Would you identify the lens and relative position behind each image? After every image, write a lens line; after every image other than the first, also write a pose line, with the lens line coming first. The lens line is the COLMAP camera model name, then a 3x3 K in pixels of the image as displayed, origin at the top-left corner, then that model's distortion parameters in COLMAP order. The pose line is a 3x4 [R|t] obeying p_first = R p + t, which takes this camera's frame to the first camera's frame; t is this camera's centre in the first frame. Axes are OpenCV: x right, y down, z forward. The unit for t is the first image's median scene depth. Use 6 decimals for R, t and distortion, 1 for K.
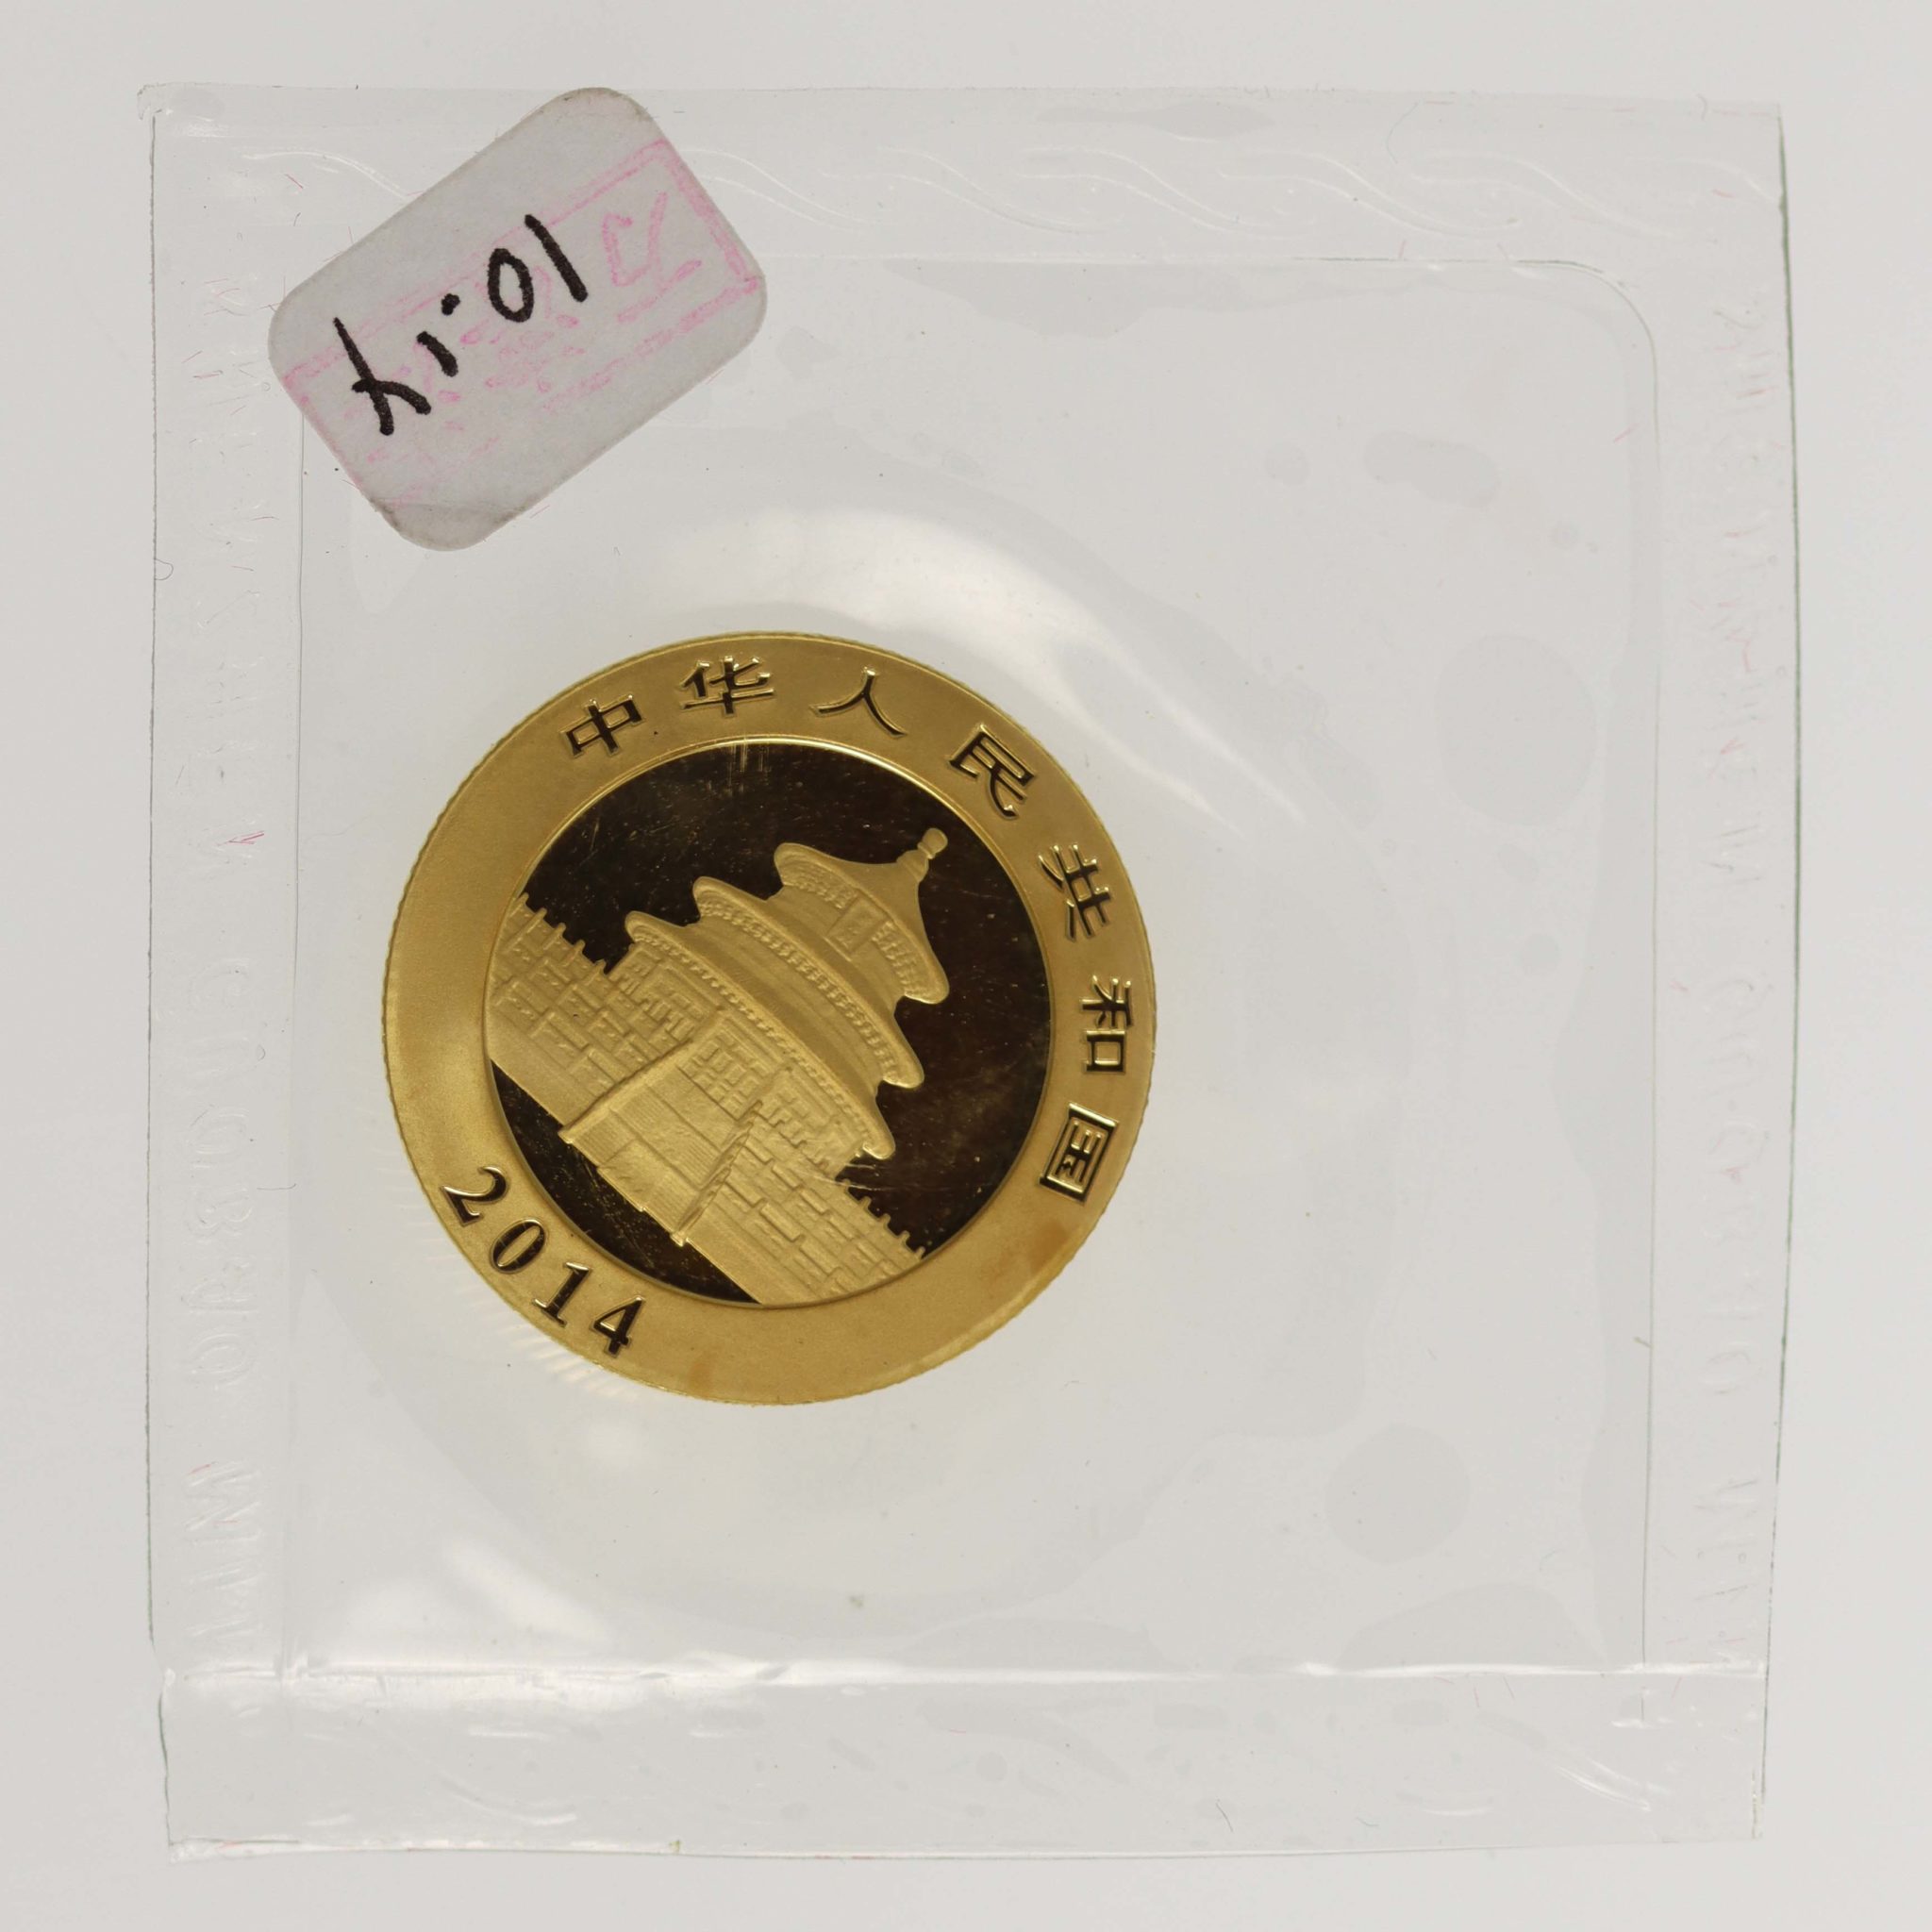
lens RADIAL K [[10461.1, 0, 966.0], [0, 10461.1, 966.0], [0, 0, 1]] dist [-0.133993, -25.495686]
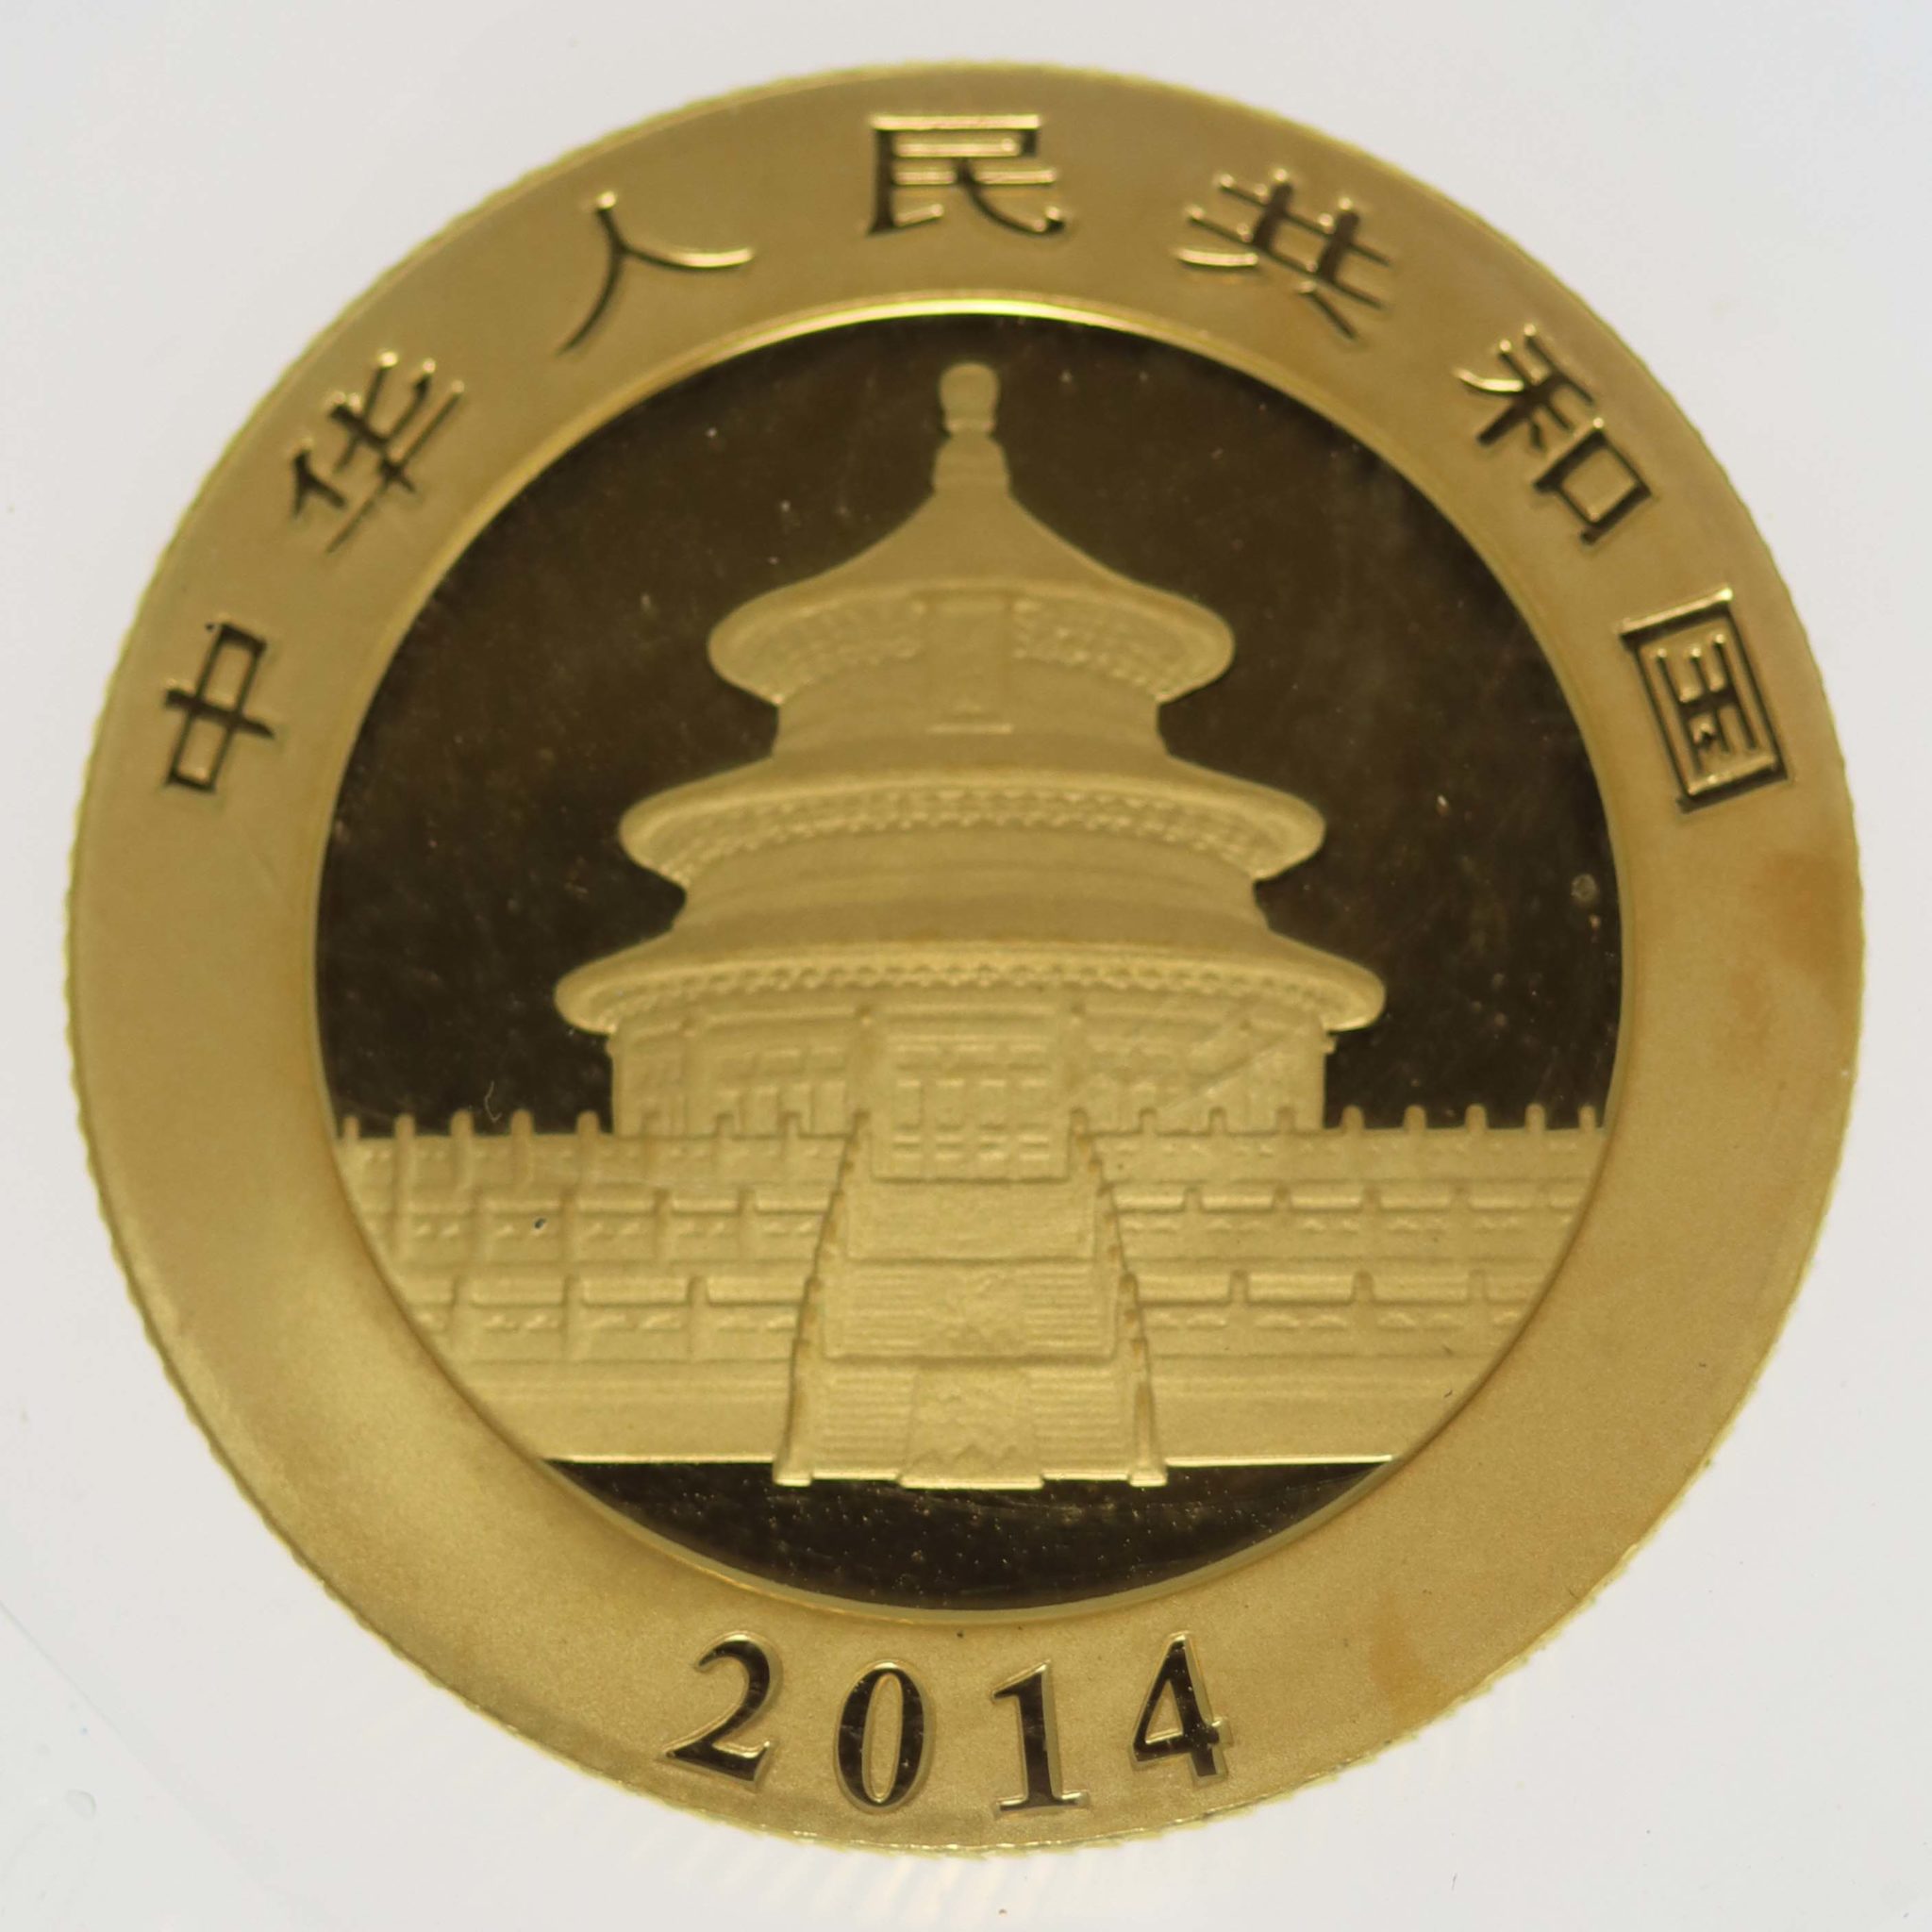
lens RADIAL K [[11166.7, 0, 966.0], [0, 11166.7, 966.0], [0, 0, 1]] dist [-0.535780, -12.811973]
pose [[0.735070, -0.674597, -0.067760, 0.012069], [0.670878, 0.738155, -0.071061, 0.038115], [0.097955, 0.006776, 0.995168, 0.542918]]
